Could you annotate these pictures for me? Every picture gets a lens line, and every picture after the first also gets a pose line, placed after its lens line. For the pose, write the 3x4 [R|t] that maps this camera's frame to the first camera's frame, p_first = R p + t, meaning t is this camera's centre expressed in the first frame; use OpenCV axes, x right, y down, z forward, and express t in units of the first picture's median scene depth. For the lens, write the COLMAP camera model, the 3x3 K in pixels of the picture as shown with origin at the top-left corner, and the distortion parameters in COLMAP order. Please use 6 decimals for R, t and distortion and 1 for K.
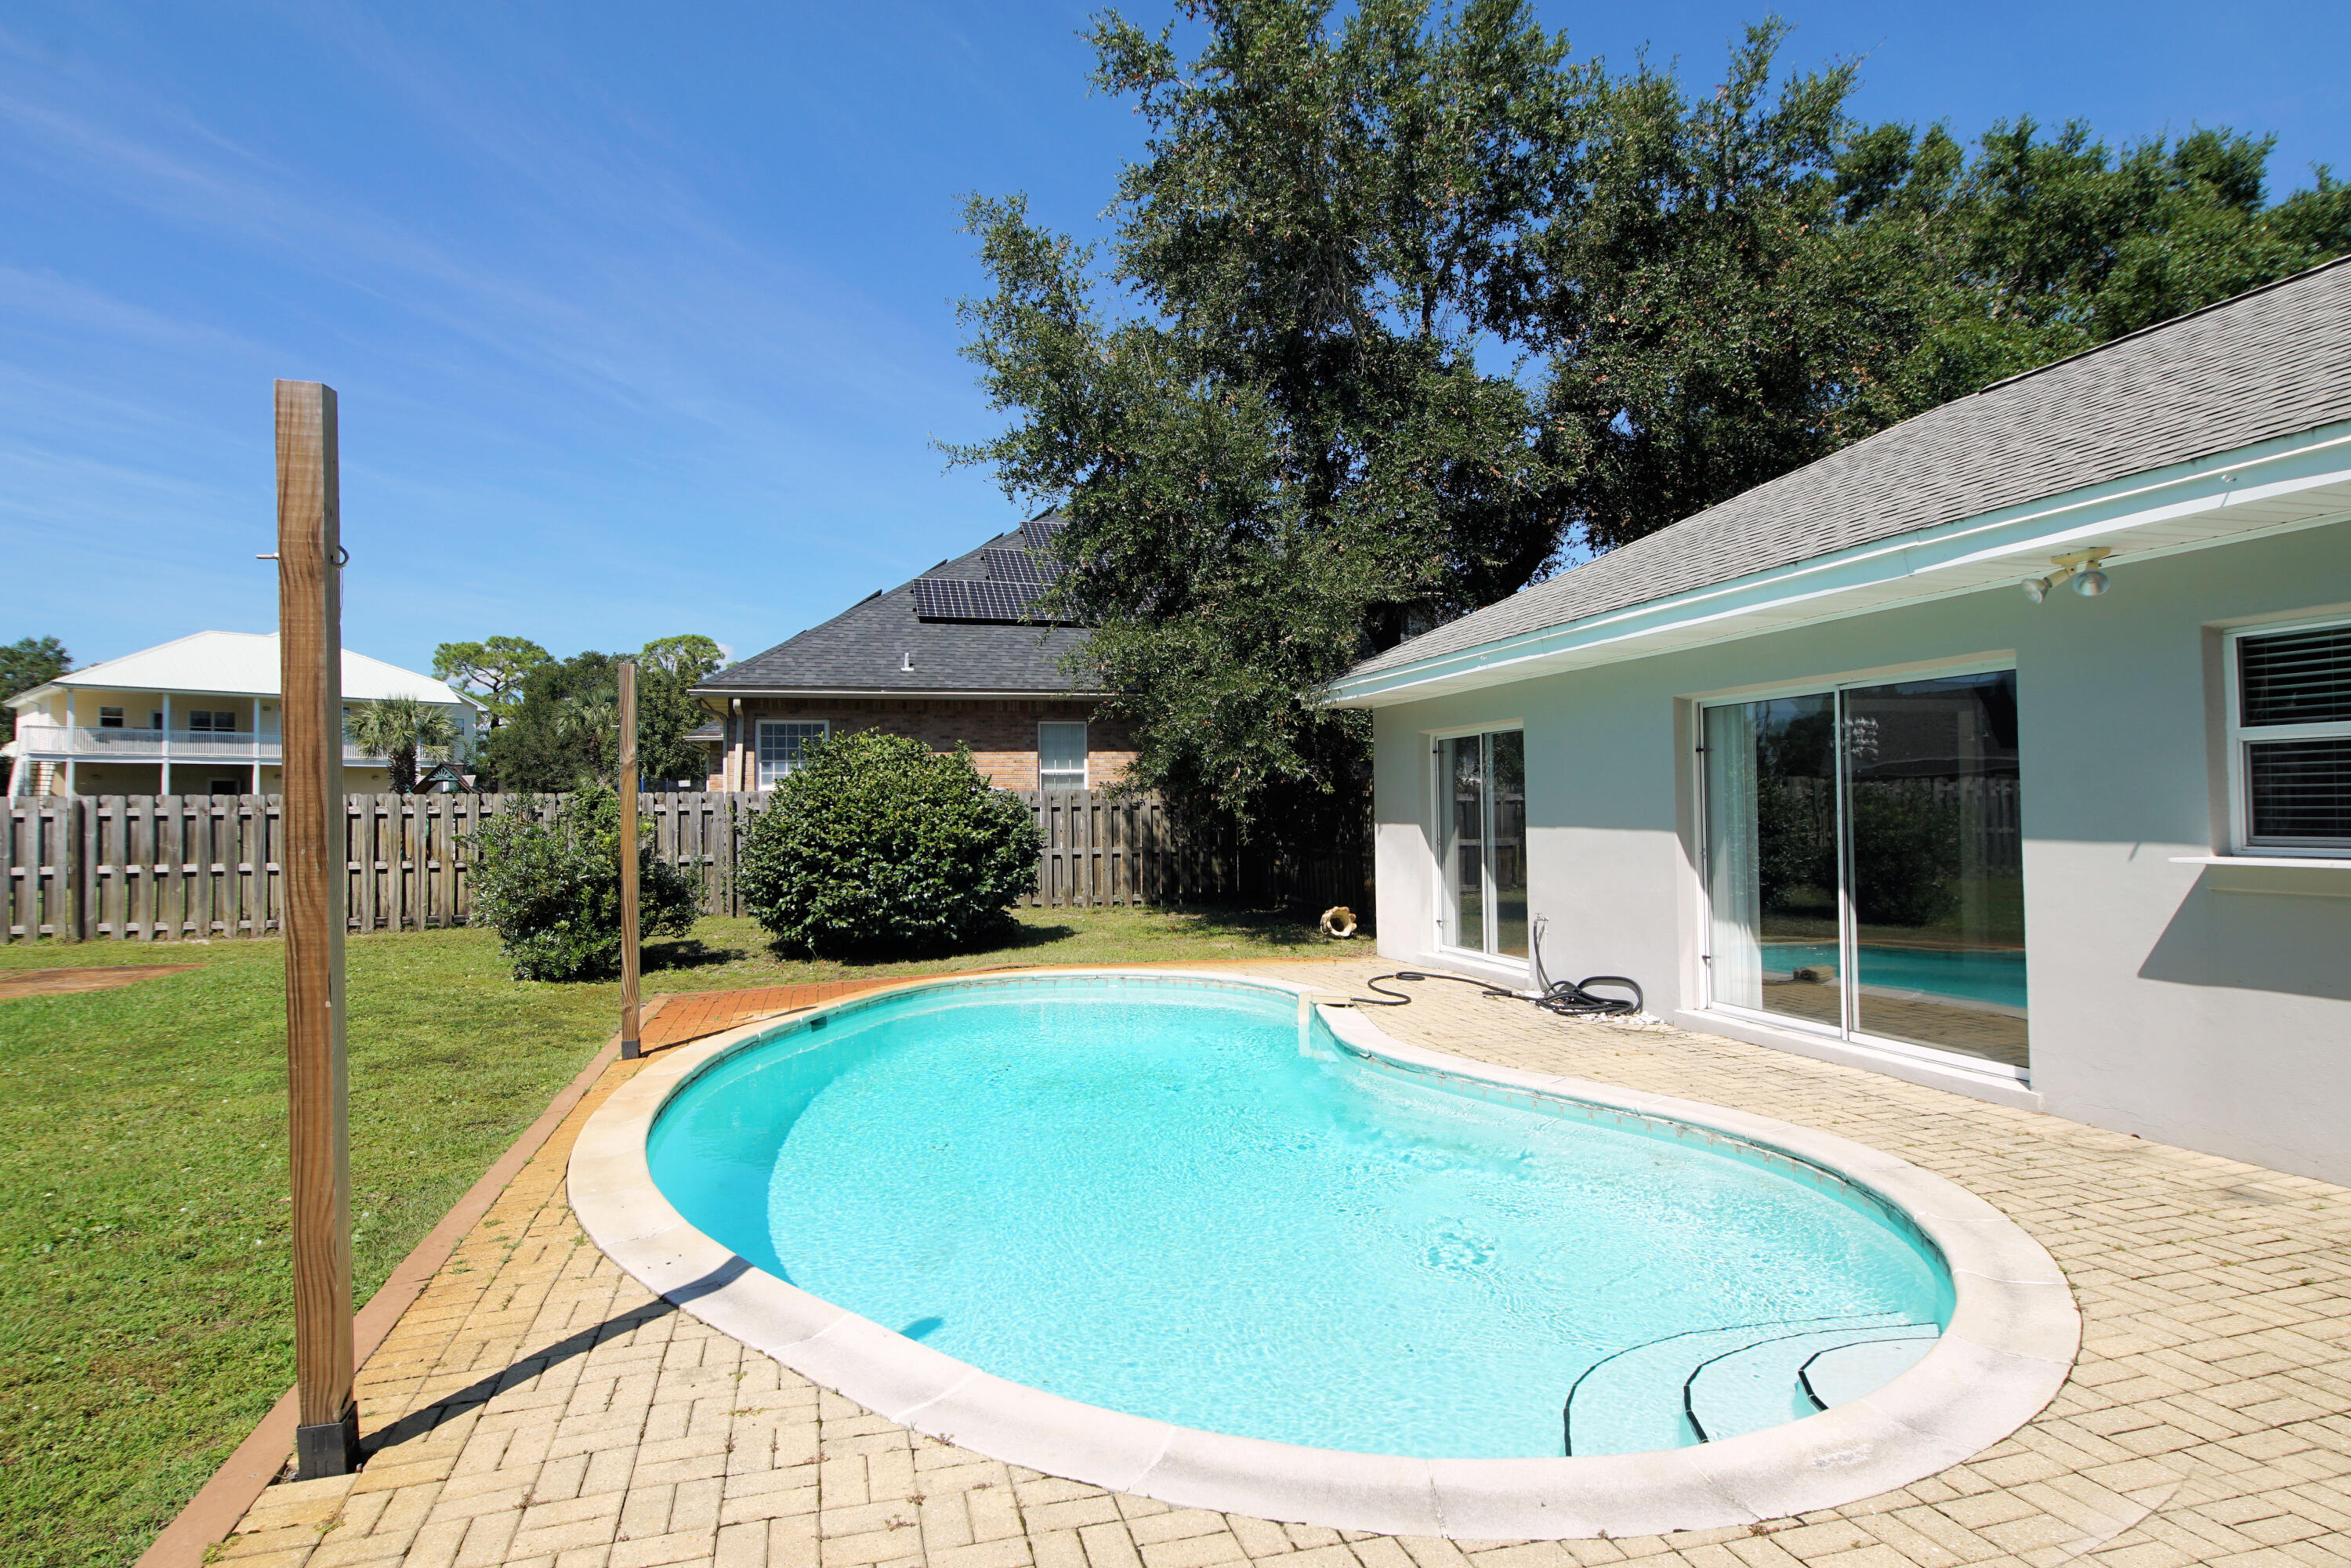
lens RADIAL K [[1258.1, 0, 1144.2], [0, 1258.1, 771.5], [0, 0, 1]] dist [0.030778, -0.027939]
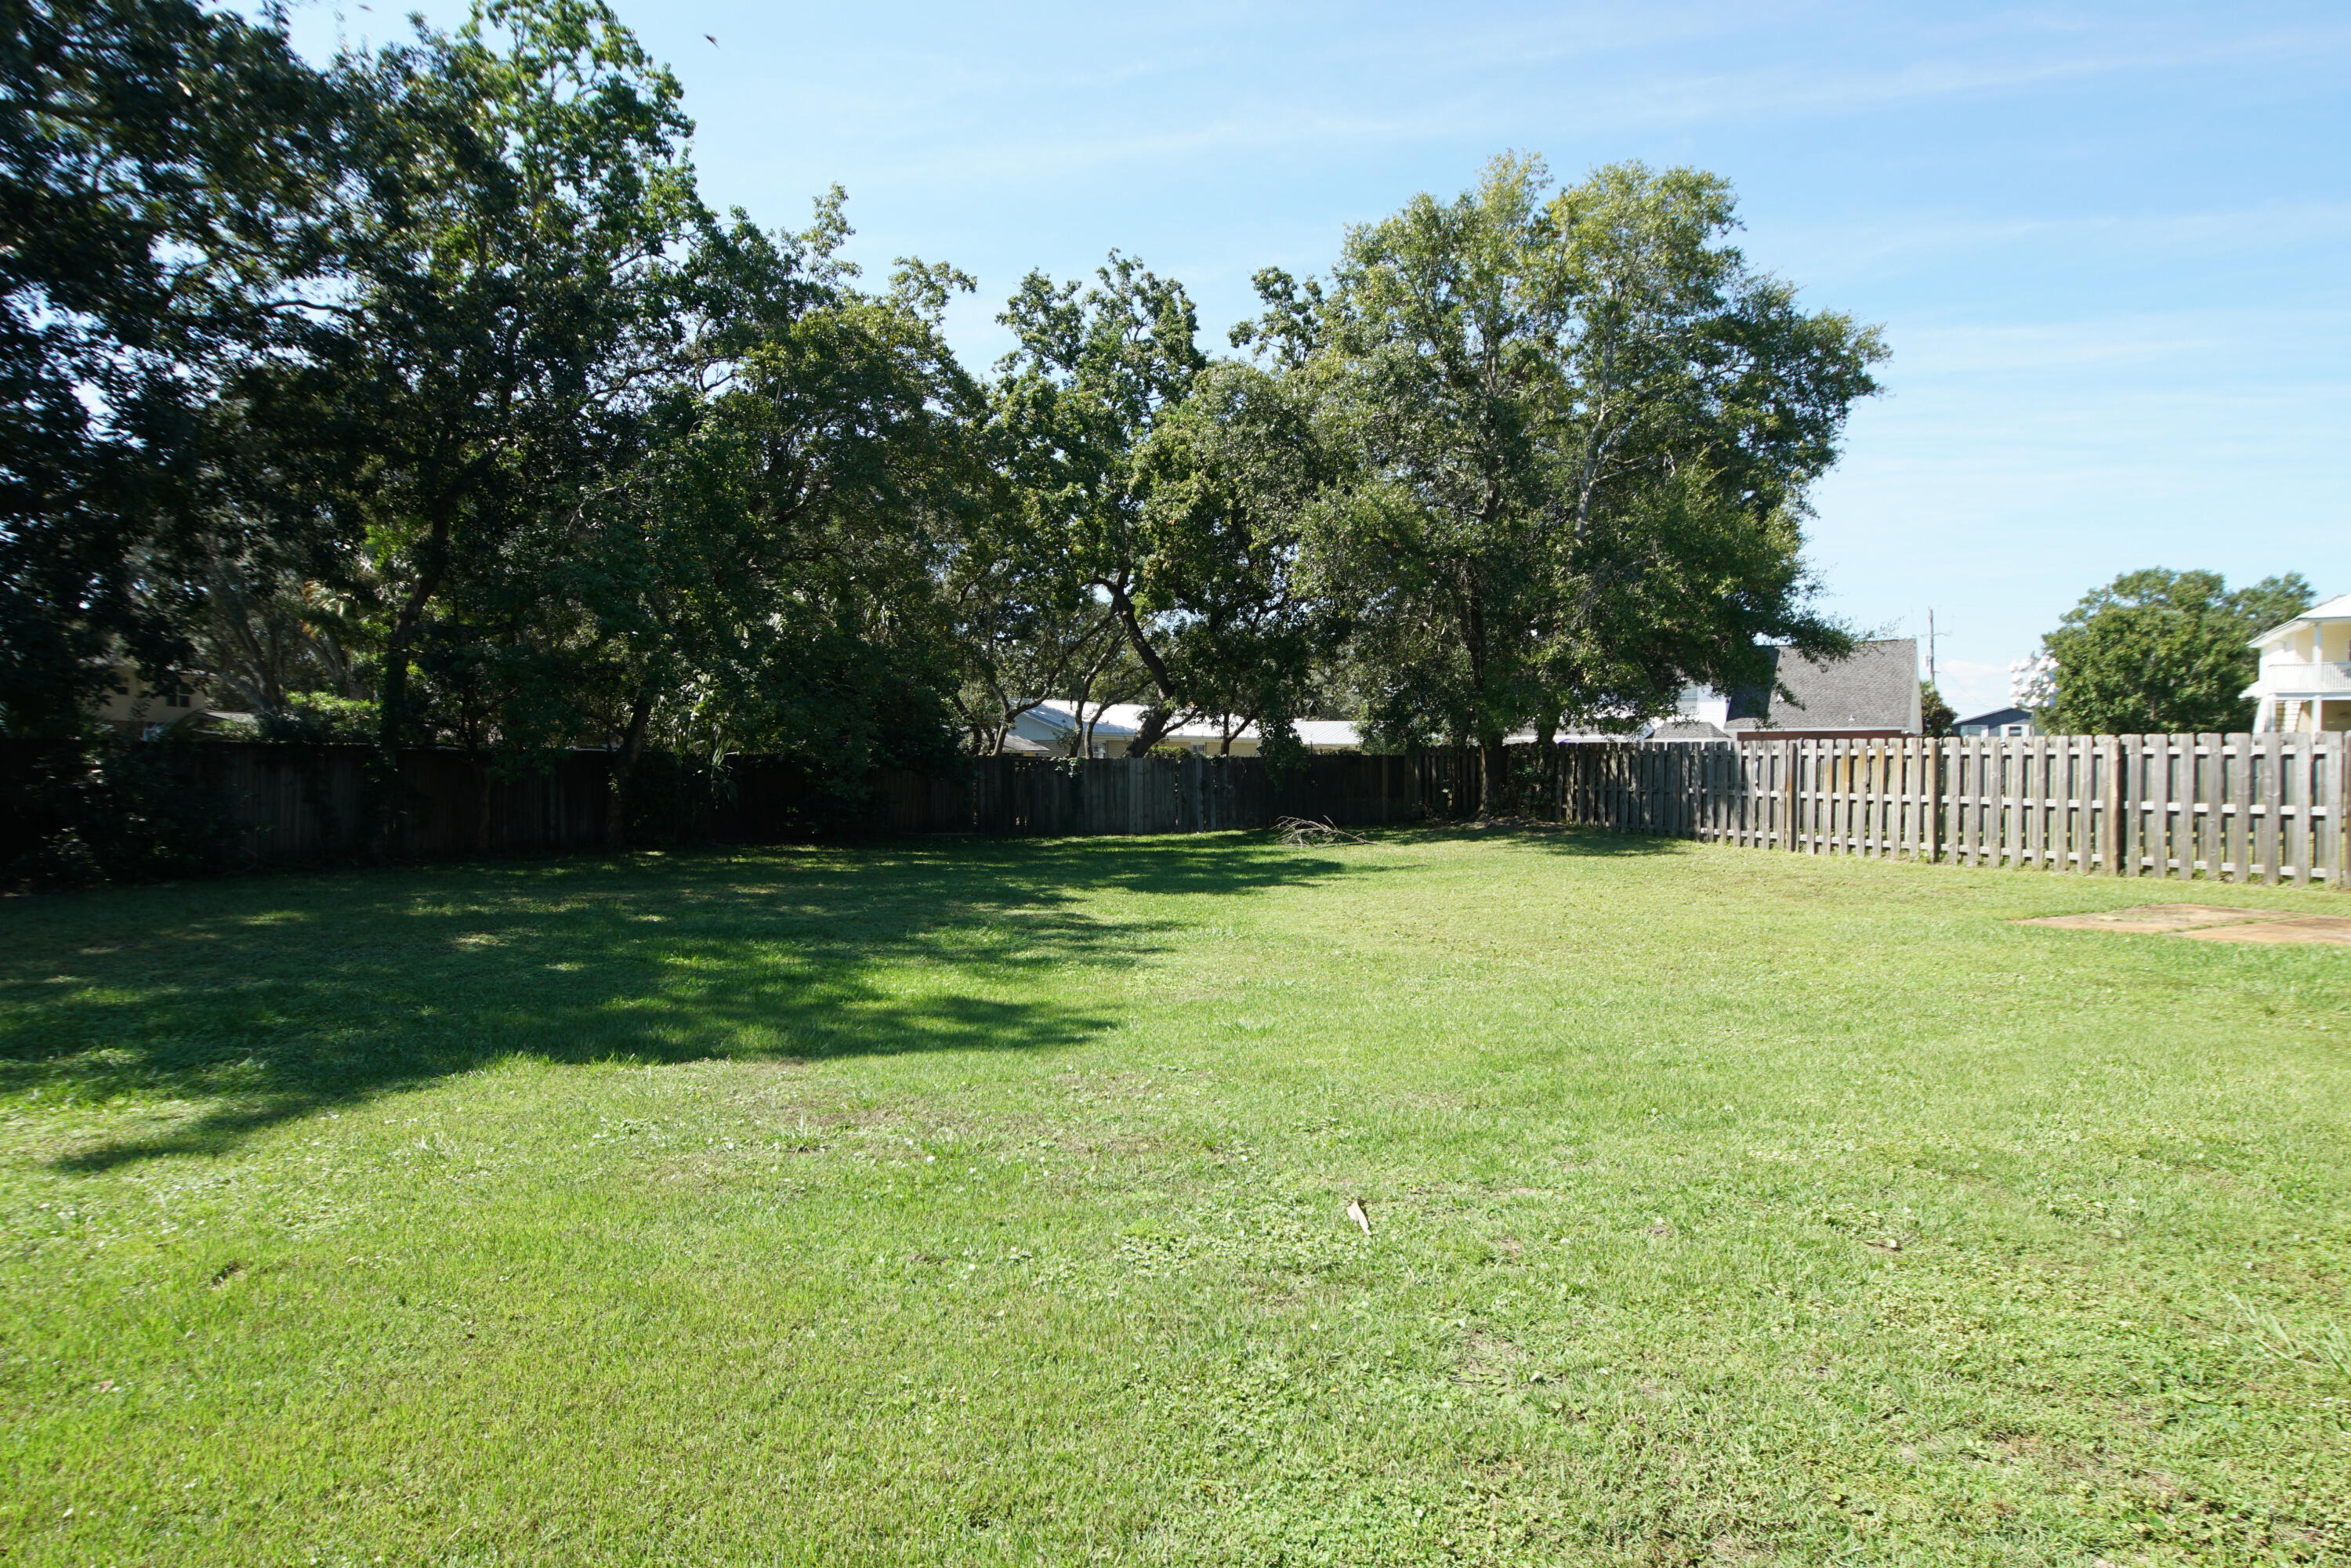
lens RADIAL K [[1258.1, 0, 1144.9], [0, 1258.1, 775.7], [0, 0, 1]] dist [0.030778, -0.027939]
pose [[0.125359, 0.022014, -0.991867, -0.056286], [0.026447, 0.999324, 0.025522, 0.006516], [0.991759, -0.029432, 0.124692, 0.028448]]
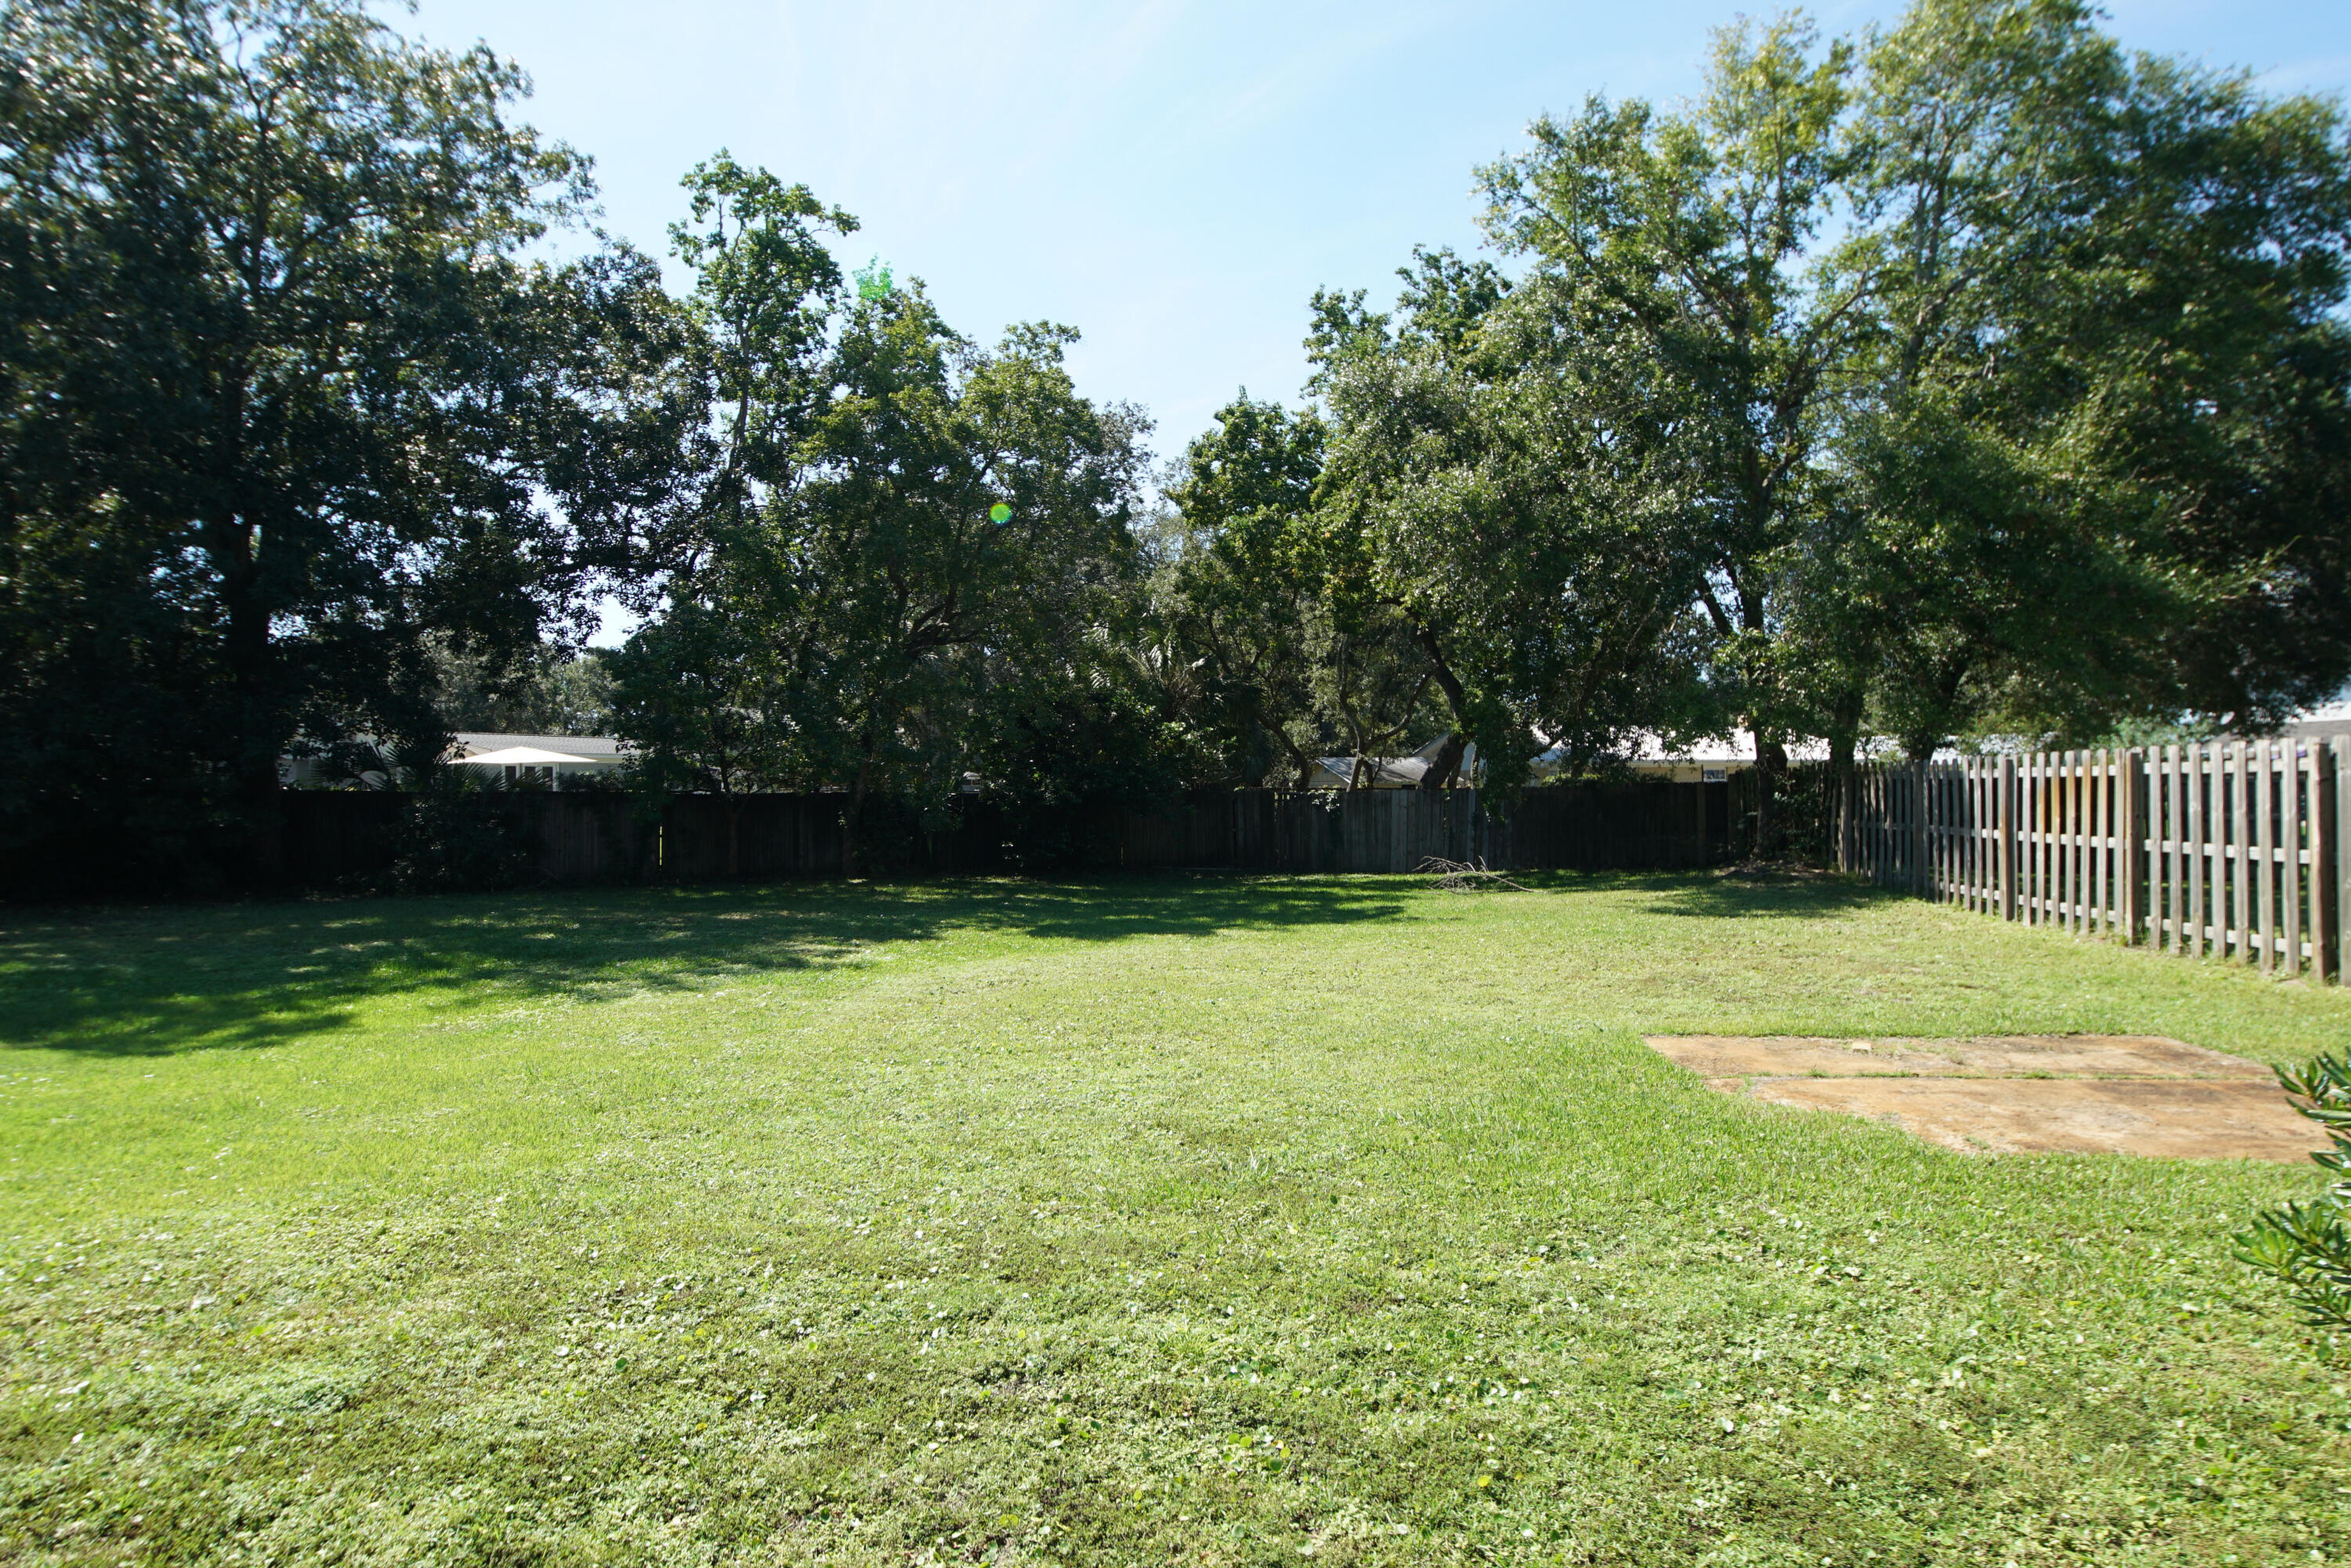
lens RADIAL K [[1258.1, 0, 1162.1], [0, 1258.1, 784.0], [0, 0, 1]] dist [0.030778, -0.027939]
pose [[-0.415932, 0.008062, -0.909360, -0.241470], [0.044091, 0.998963, -0.011311, 0.027784], [0.908326, -0.044799, -0.415856, 0.825794]]
